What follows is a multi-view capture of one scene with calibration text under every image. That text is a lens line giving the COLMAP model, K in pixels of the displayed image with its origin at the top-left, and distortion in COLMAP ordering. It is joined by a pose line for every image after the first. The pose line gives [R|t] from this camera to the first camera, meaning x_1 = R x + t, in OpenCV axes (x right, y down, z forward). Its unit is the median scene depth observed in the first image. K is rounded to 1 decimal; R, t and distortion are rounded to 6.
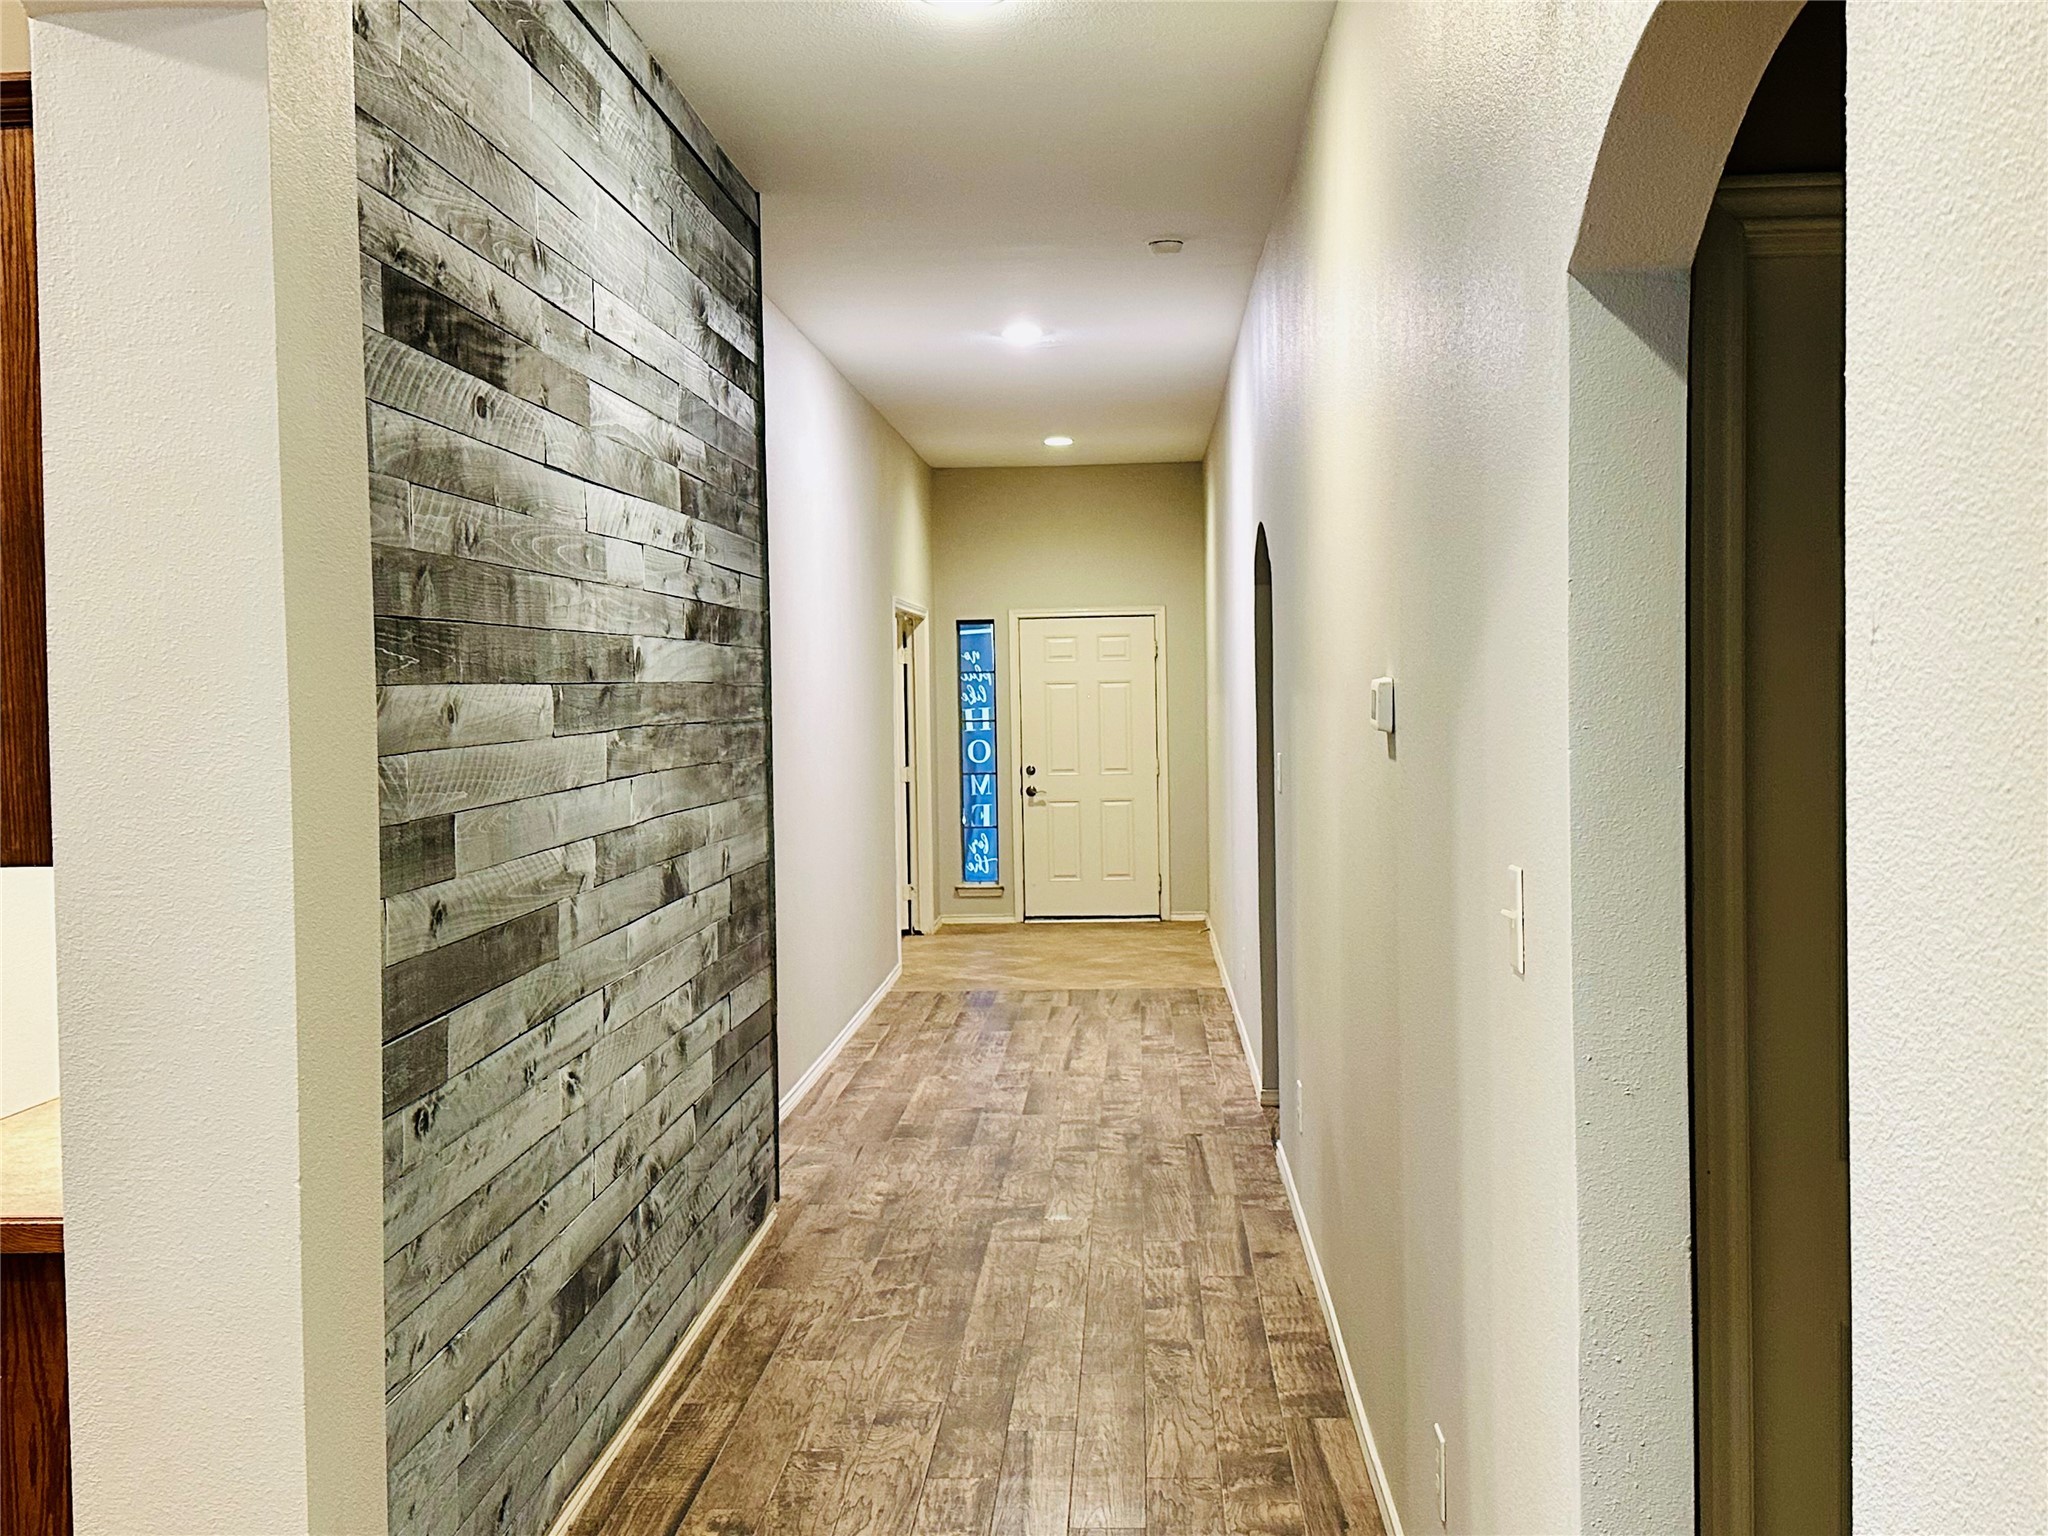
lens RADIAL K [[2197.0, 0, 1024.0], [0, 2197.0, 768.0], [0, 0, 1]] dist [0.007356, 0.002360]
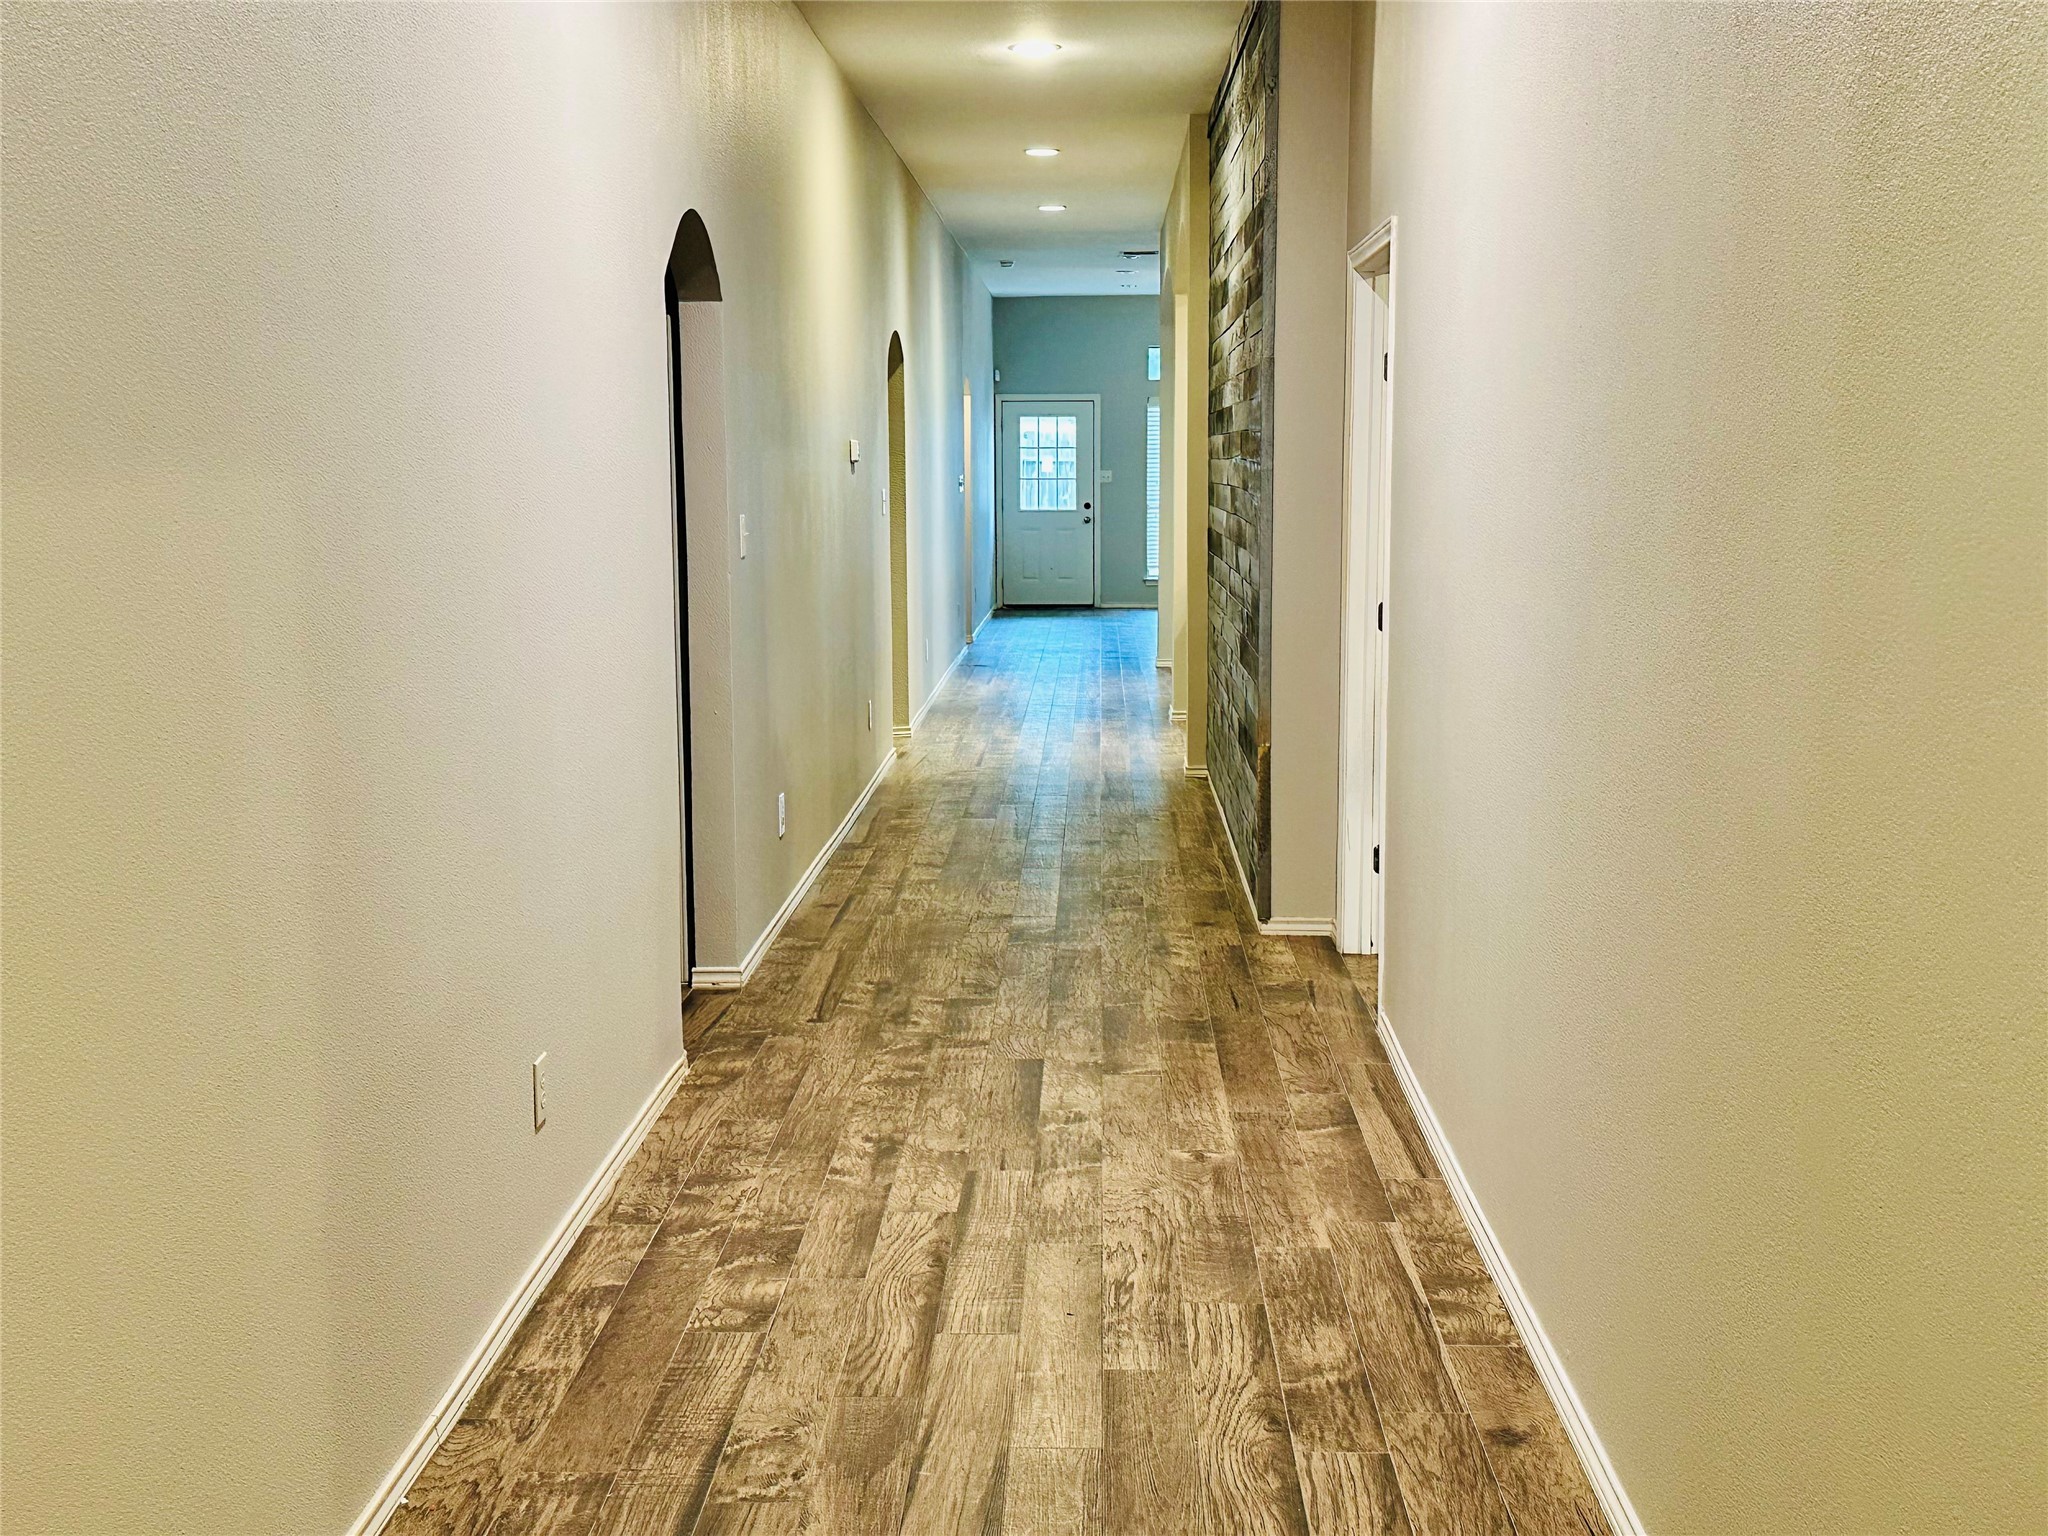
lens RADIAL K [[2276.3, 0, 1024.0], [0, 2276.3, 768.0], [0, 0, 1]] dist [0.148840, -0.275944]
pose [[-0.999794, 0.009975, -0.017668, 0.018800], [0.006759, 0.984807, 0.173520, -0.062331], [0.019131, 0.173365, -0.984672, 1.862174]]
